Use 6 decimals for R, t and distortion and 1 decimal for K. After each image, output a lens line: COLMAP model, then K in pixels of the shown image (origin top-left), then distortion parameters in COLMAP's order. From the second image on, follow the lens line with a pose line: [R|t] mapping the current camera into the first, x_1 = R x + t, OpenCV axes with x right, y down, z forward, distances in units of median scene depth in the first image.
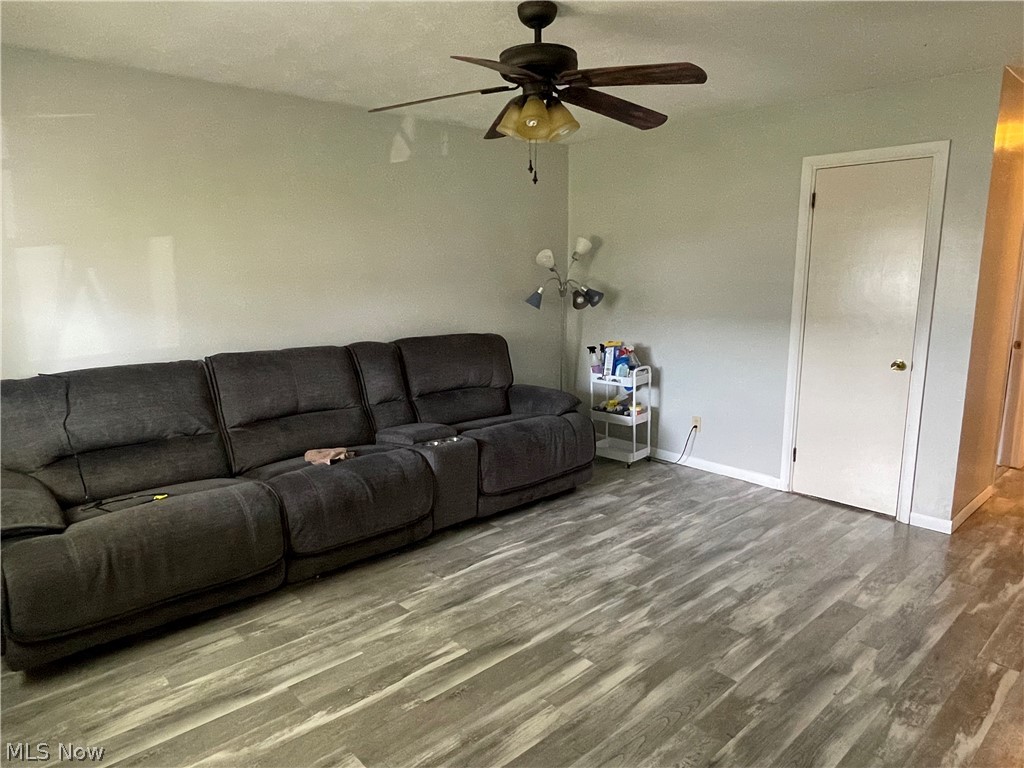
lens RADIAL K [[655.2, 0, 507.6], [0, 655.2, 386.3], [0, 0, 1]] dist [-0.006386, 0.001813]
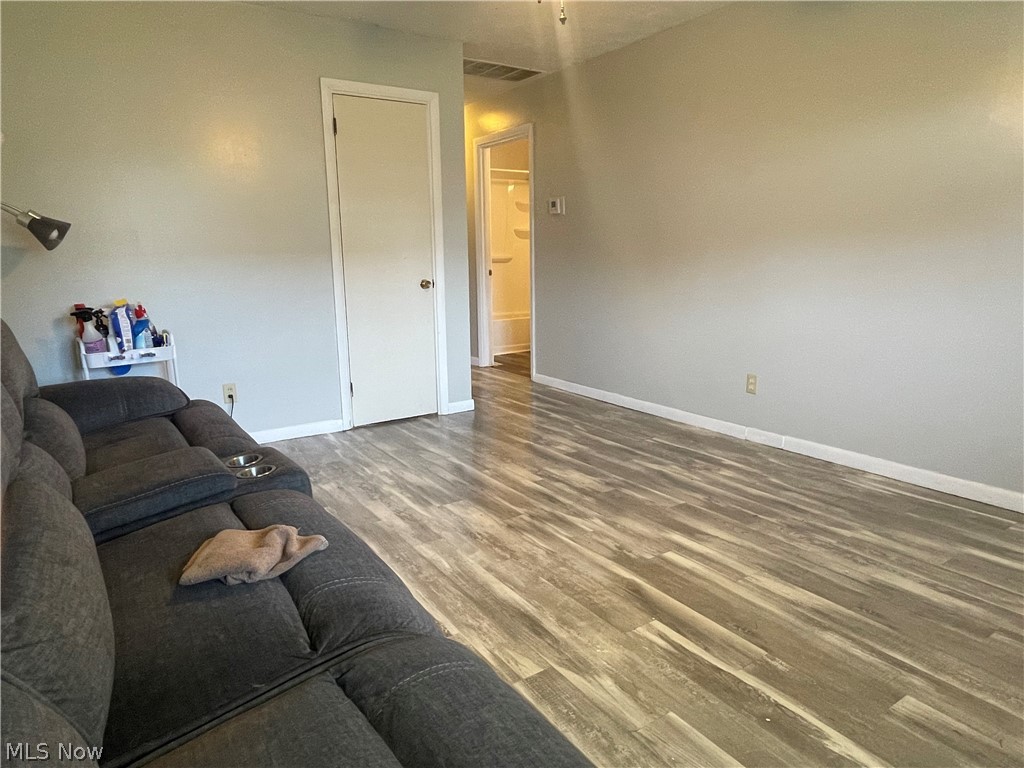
lens RADIAL K [[655.2, 0, 506.8], [0, 655.2, 378.9], [0, 0, 1]] dist [-0.006386, 0.001813]
pose [[0.152290, -0.190173, 0.969867, -0.700252], [0.195694, 0.967687, 0.159018, -0.032081], [-0.968768, 0.165580, 0.184584, 0.862910]]
